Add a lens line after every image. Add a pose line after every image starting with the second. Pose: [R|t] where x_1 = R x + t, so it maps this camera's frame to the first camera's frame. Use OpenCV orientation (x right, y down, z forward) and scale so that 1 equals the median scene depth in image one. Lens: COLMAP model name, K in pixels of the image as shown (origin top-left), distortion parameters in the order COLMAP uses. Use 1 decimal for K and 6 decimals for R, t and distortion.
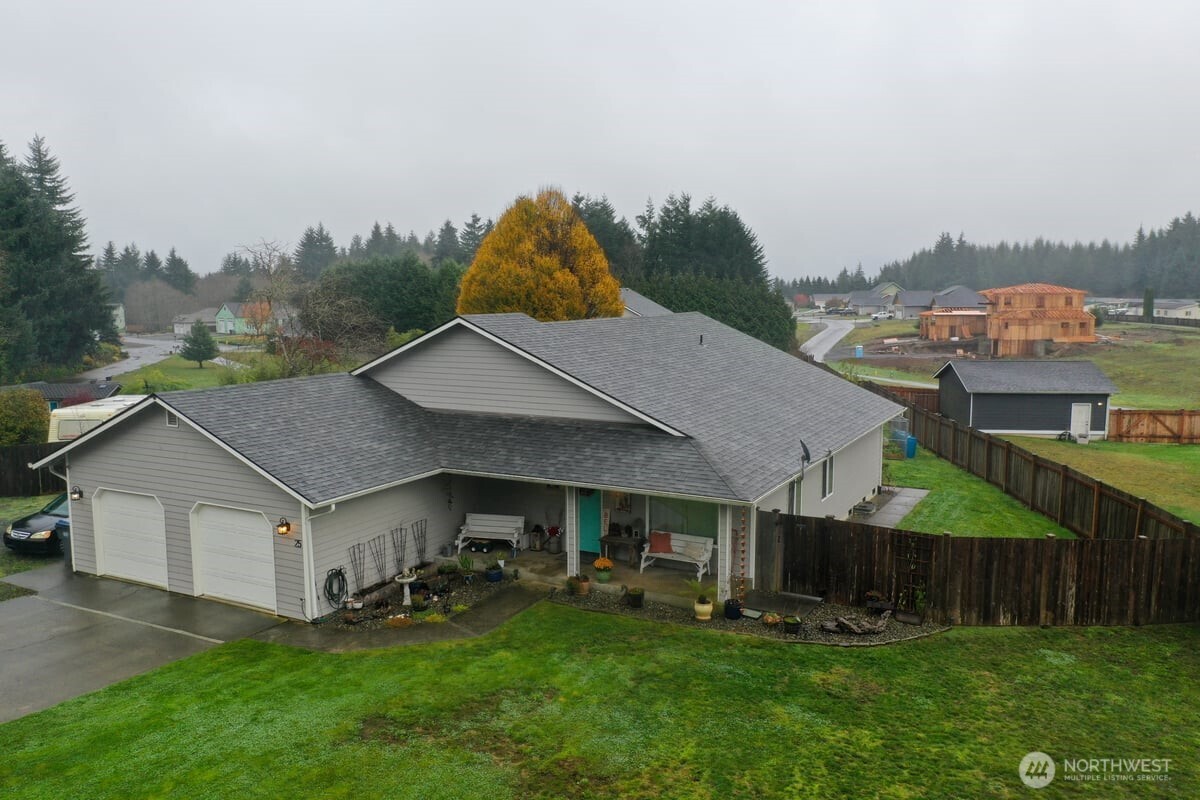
lens RADIAL K [[962.5, 0, 600.0], [0, 962.5, 400.0], [0, 0, 1]] dist [-0.004611, 0.001139]
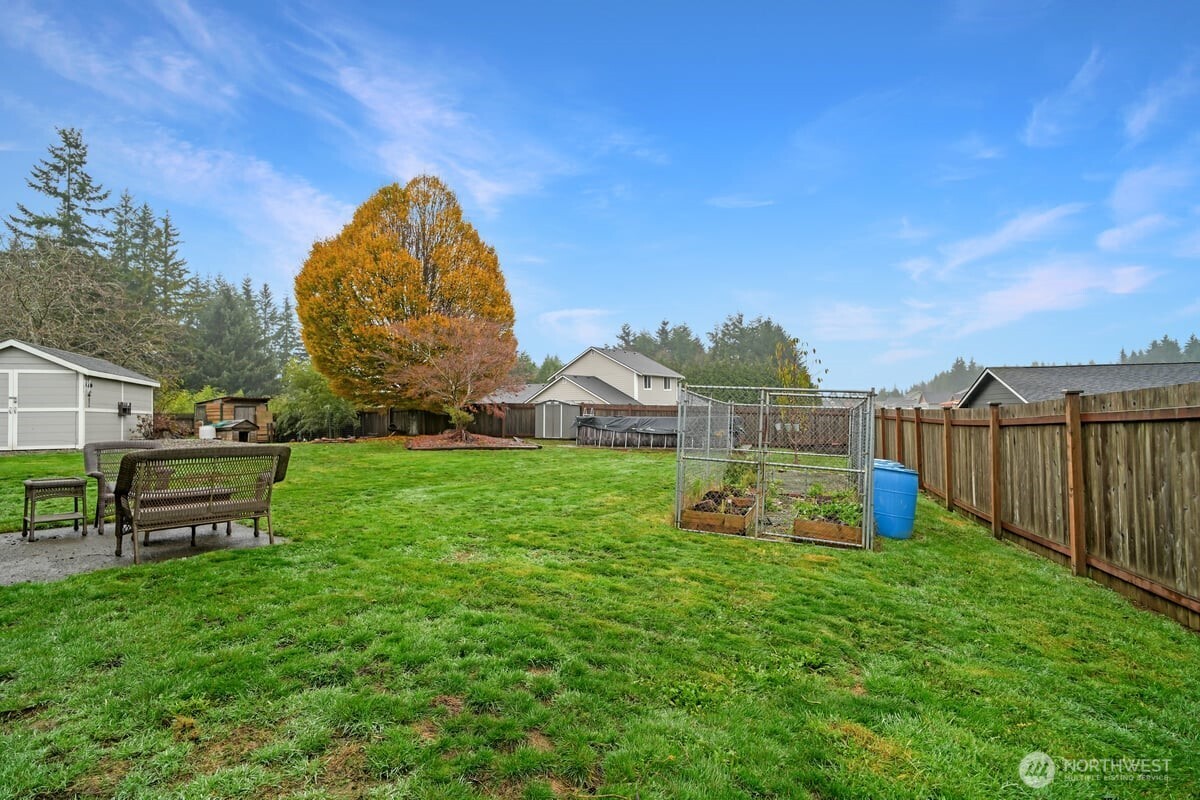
lens RADIAL K [[580.9, 0, 586.8], [0, 580.9, 400.8], [0, 0, 1]] dist [-0.001180, -0.011904]
pose [[0.973610, -0.004842, -0.228167, 0.059037], [-0.023809, 0.992165, -0.122647, 0.009192], [0.226973, 0.124842, 0.965866, 0.174923]]
